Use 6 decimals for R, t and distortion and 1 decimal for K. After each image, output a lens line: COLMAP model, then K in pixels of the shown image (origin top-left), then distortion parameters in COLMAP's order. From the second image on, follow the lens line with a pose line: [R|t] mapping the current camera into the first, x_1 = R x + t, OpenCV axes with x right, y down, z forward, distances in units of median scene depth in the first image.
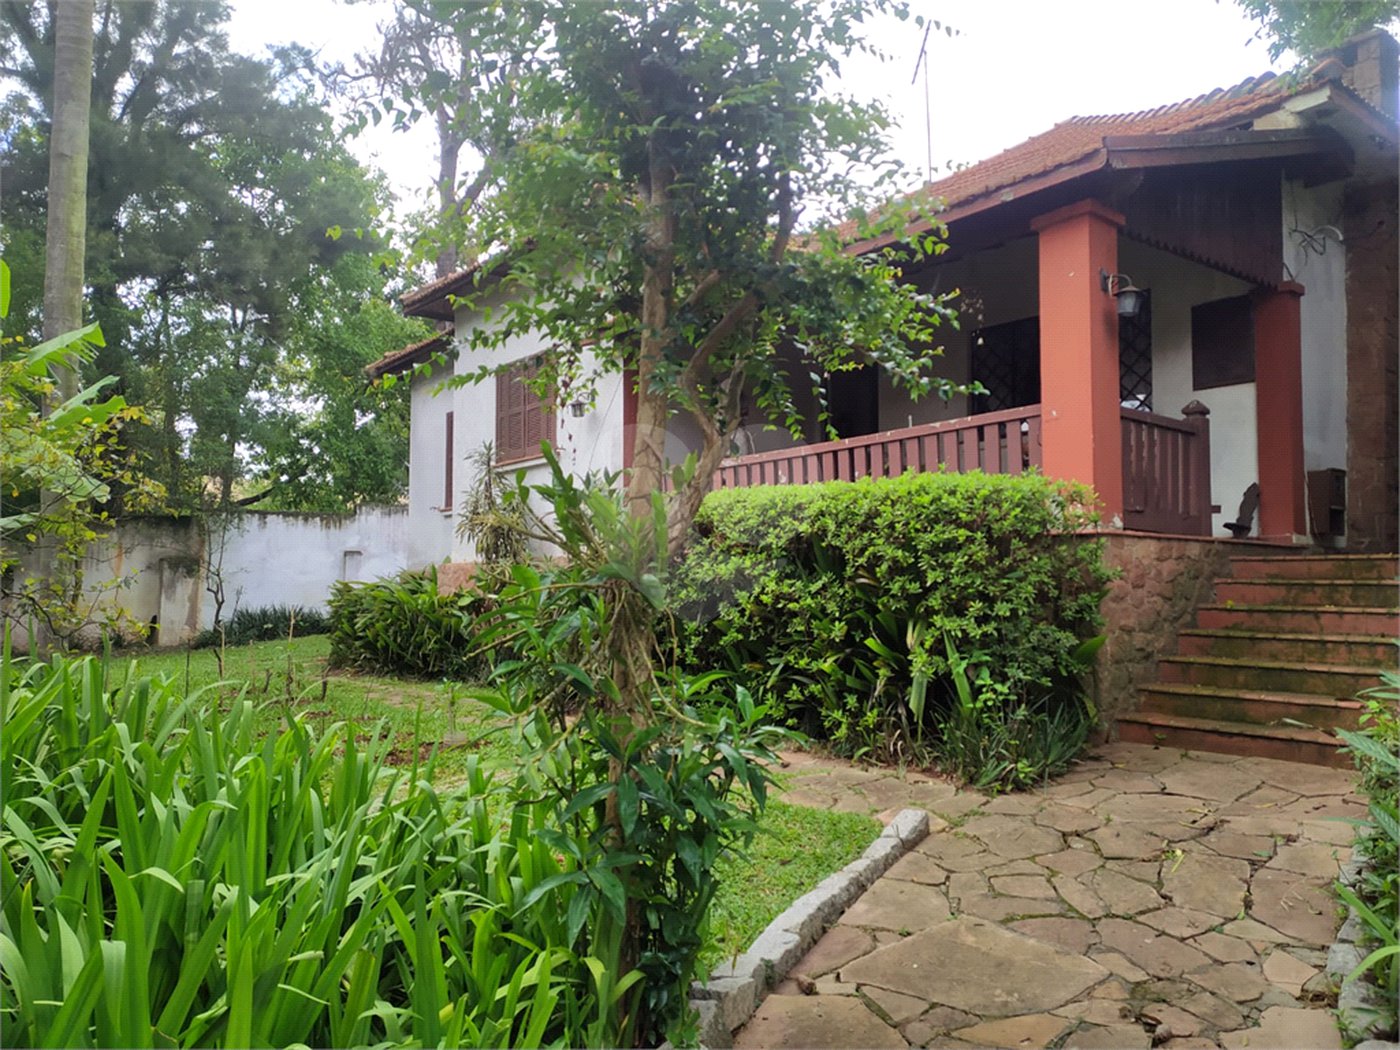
lens RADIAL K [[1043.4, 0, 699.1], [0, 1043.4, 528.5], [0, 0, 1]] dist [0.082850, -0.074960]
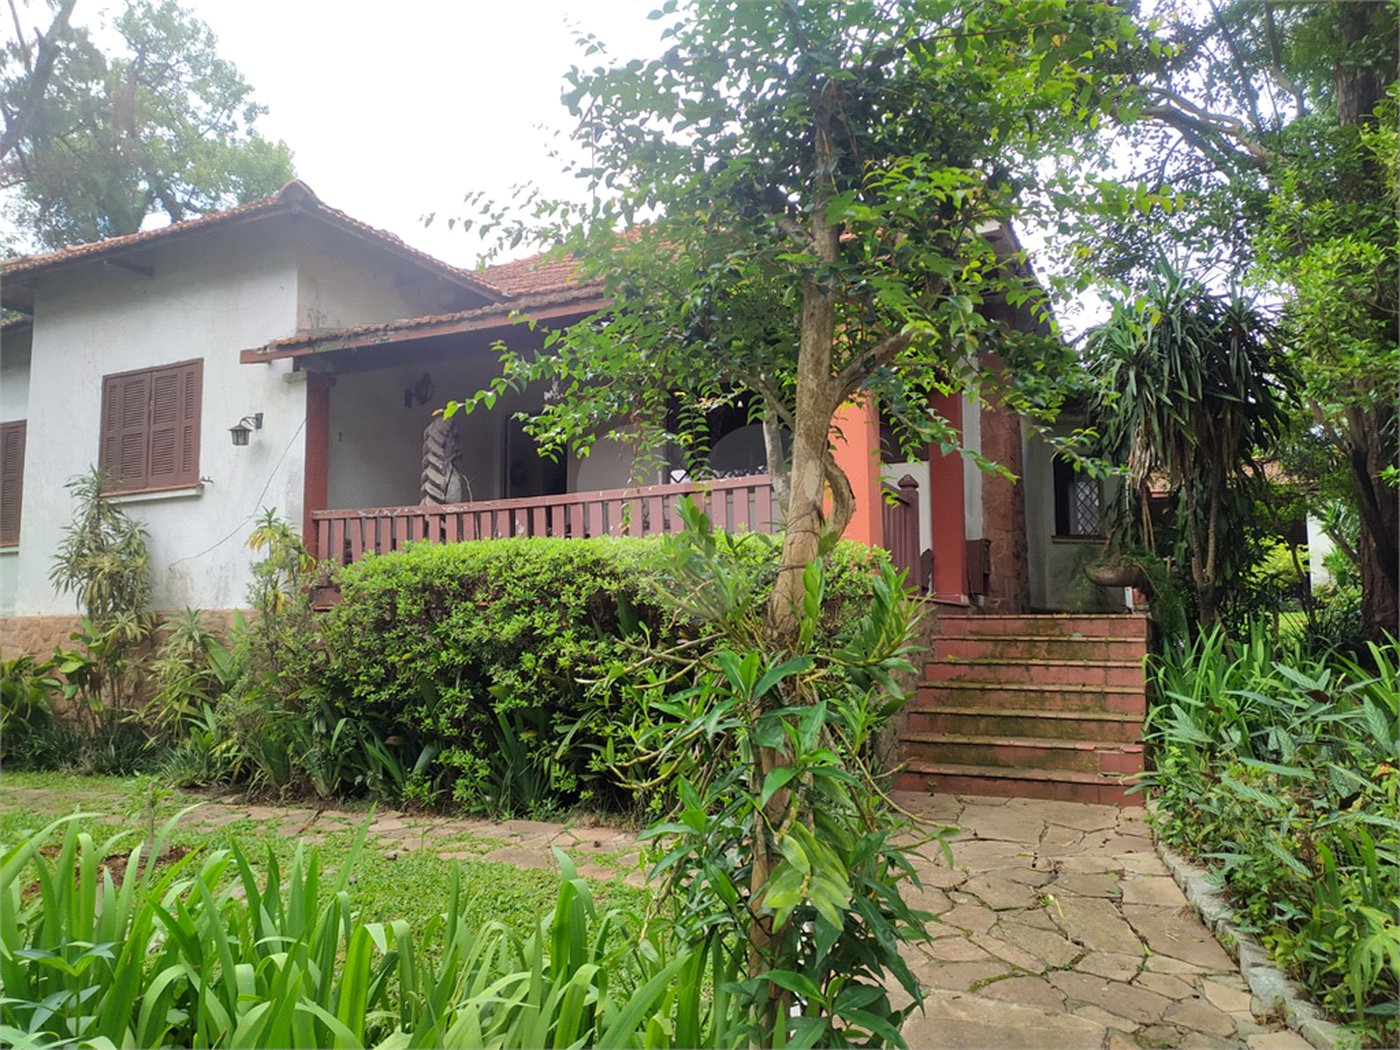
lens RADIAL K [[1048.7, 0, 695.2], [0, 1048.7, 526.5], [0, 0, 1]] dist [0.084099, -0.085183]
pose [[0.902372, 0.037230, 0.429346, -0.245676], [-0.018177, 0.998663, -0.048395, -0.009482], [-0.430574, 0.035866, 0.901842, 0.111566]]
